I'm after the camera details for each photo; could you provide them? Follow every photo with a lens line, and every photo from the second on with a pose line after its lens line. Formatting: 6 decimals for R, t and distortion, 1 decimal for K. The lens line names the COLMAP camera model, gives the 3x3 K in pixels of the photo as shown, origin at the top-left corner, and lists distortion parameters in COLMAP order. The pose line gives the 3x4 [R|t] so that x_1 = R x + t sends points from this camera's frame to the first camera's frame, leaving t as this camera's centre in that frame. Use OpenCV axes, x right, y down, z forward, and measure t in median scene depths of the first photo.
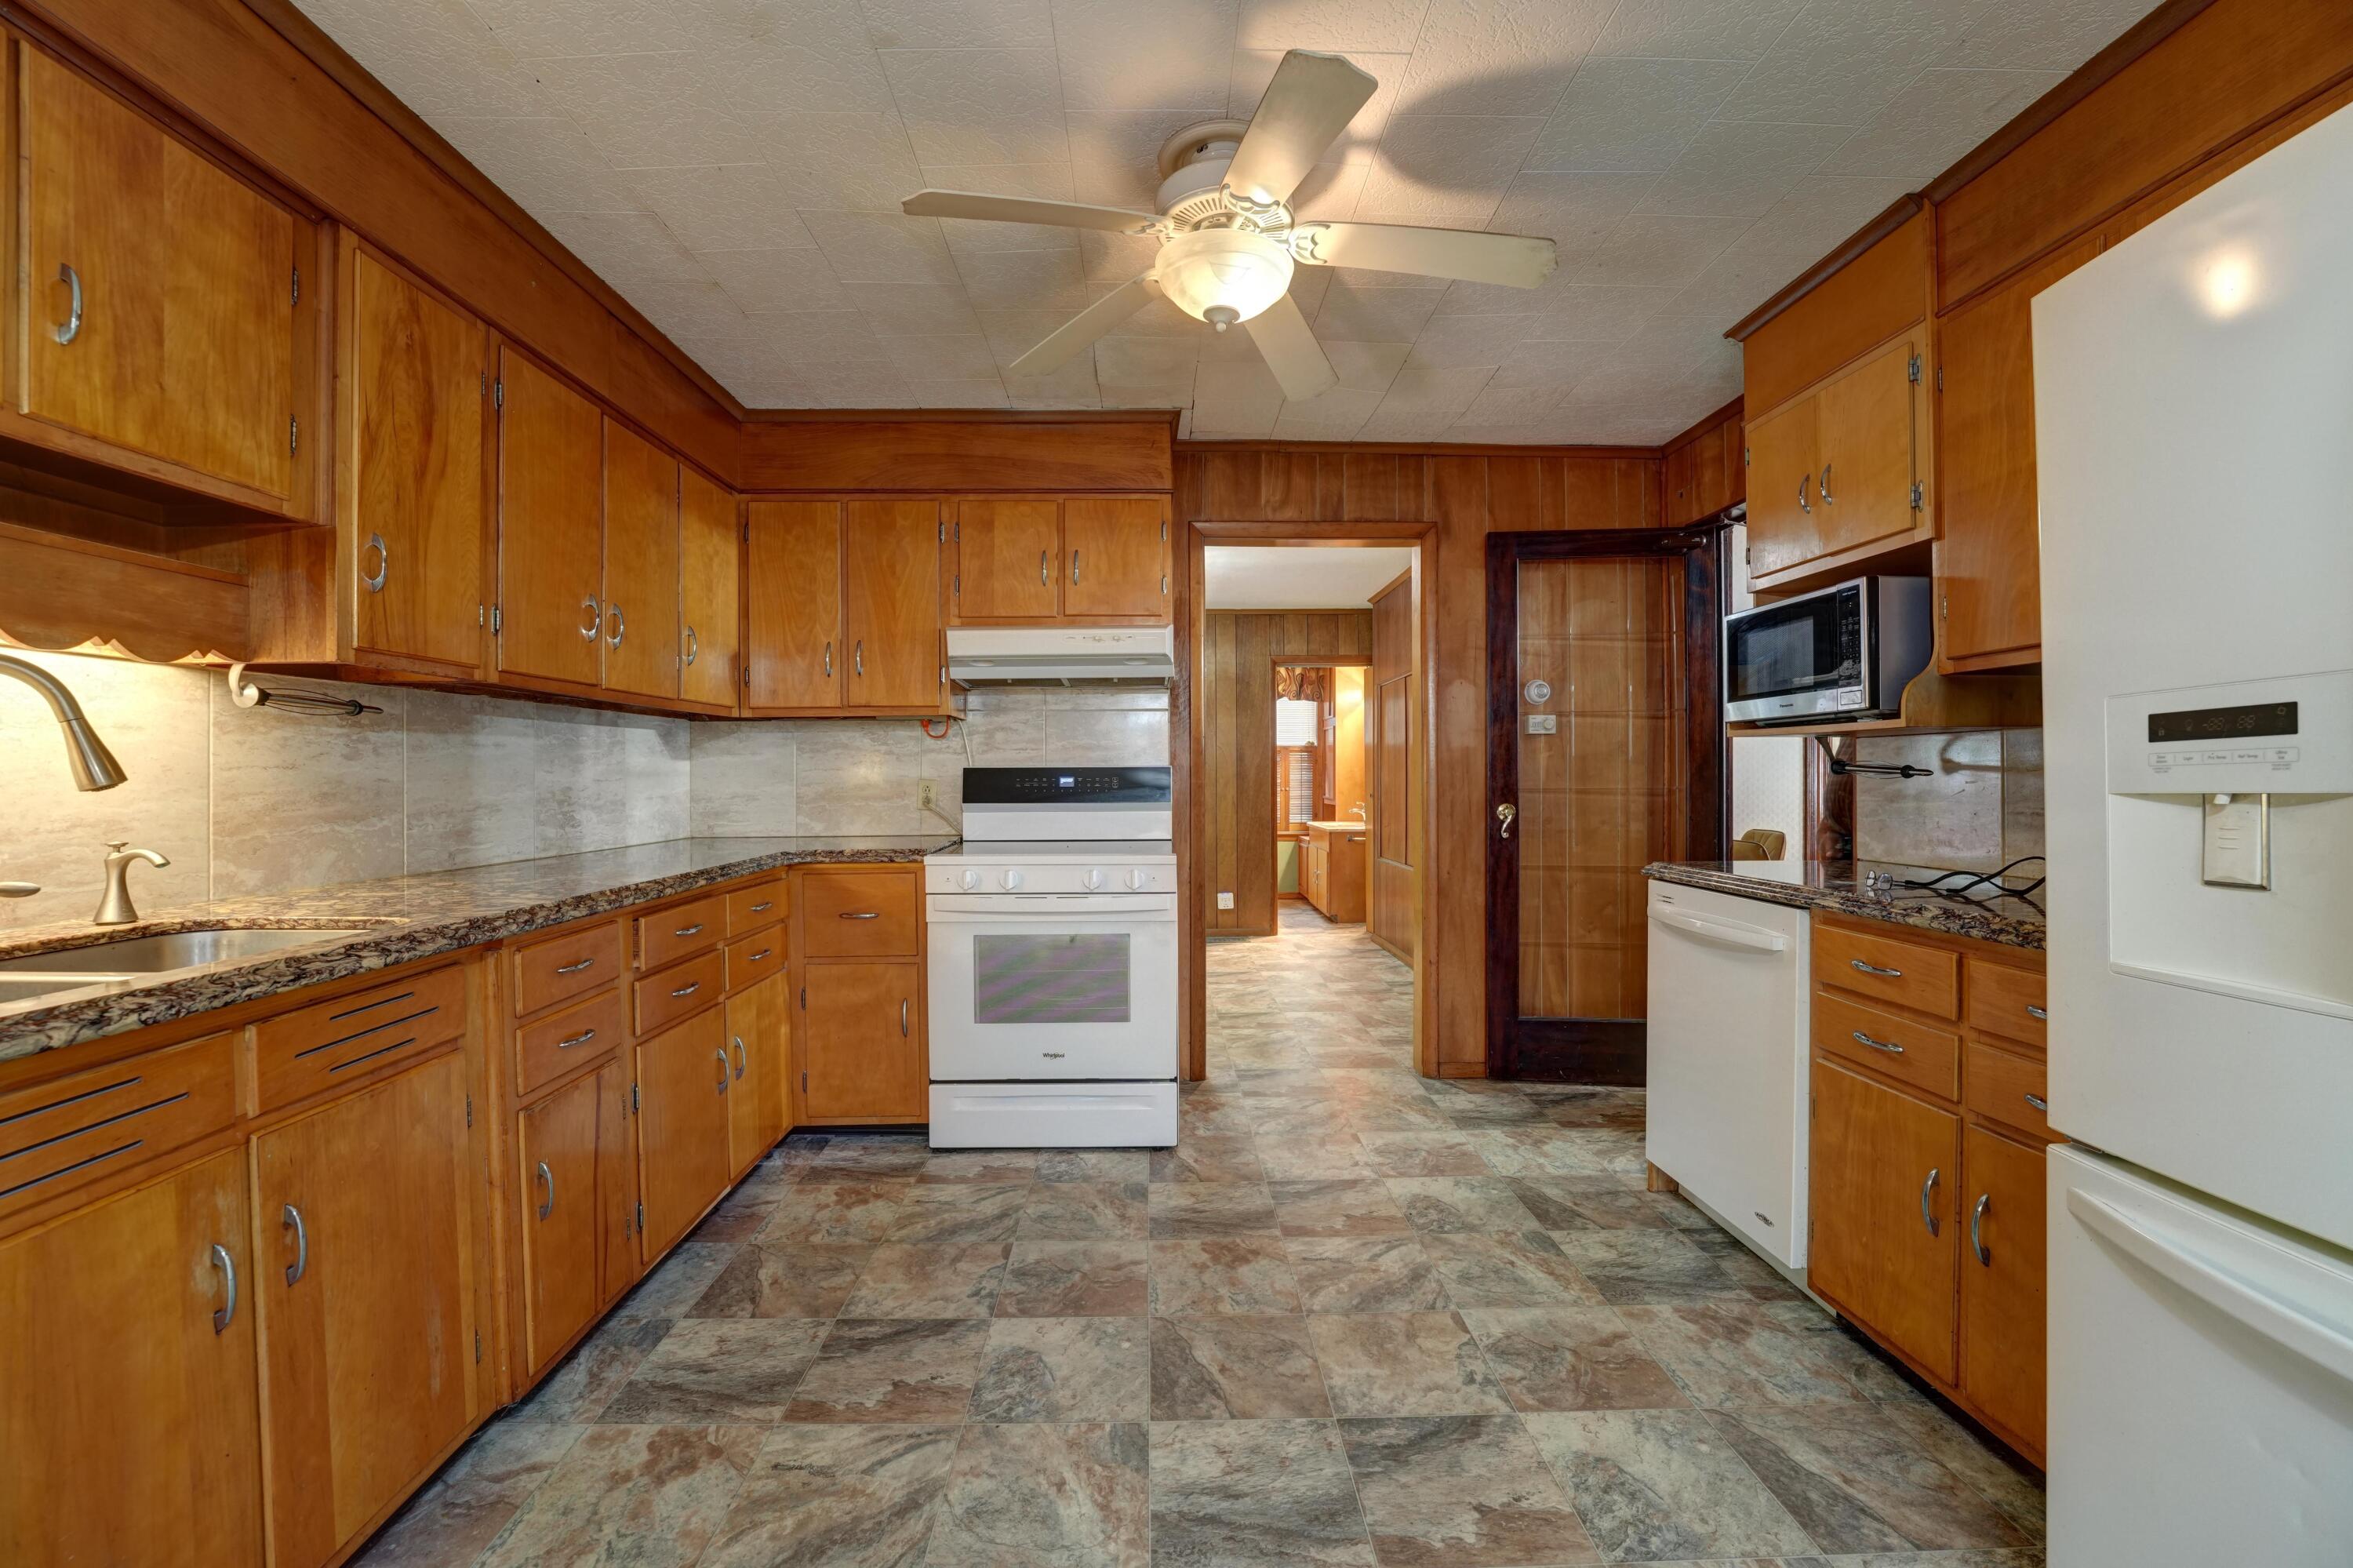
lens RADIAL K [[959.0, 0, 1165.6], [0, 959.0, 785.8], [0, 0, 1]] dist [-0.019821, 0.000293]
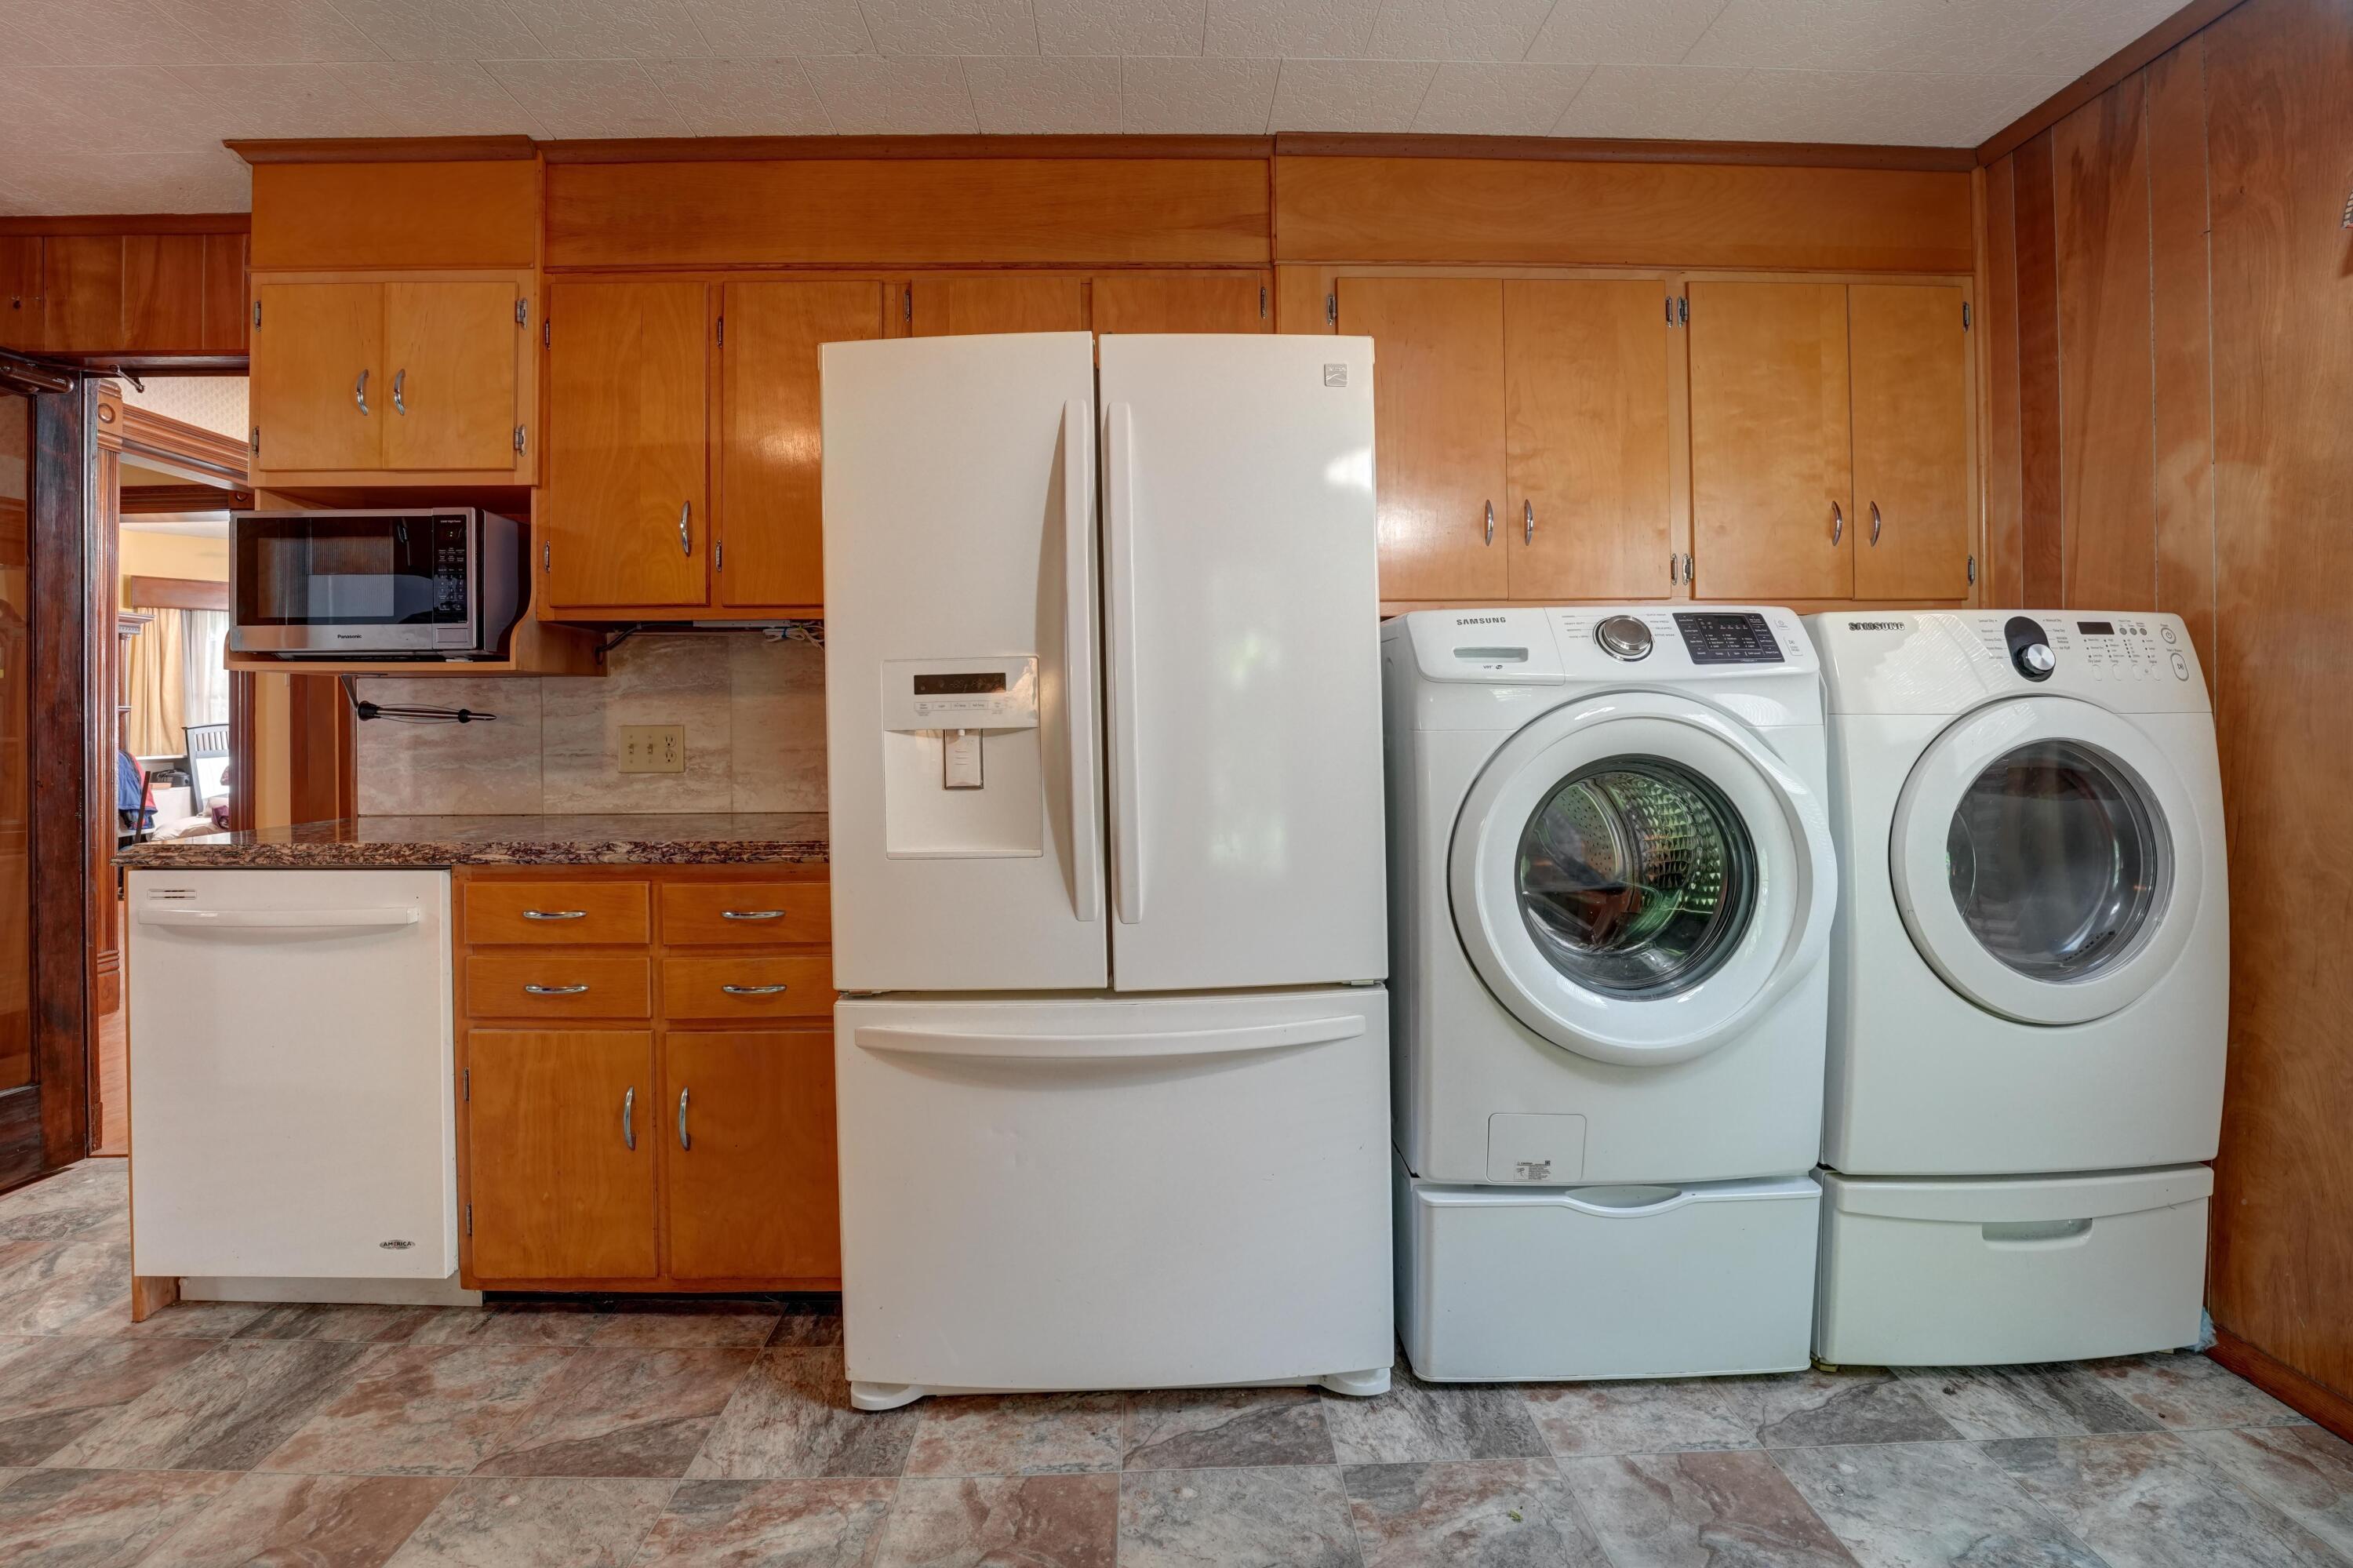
lens RADIAL K [[1029.8, 0, 1174.9], [0, 1029.8, 724.0], [0, 0, 1]] dist [-0.023166, 0.000642]
pose [[-0.003244, -0.002406, 0.999992, -0.287312], [0.013169, 0.999910, 0.002448, 0.000311], [-0.999908, 0.013177, -0.003212, 0.324332]]
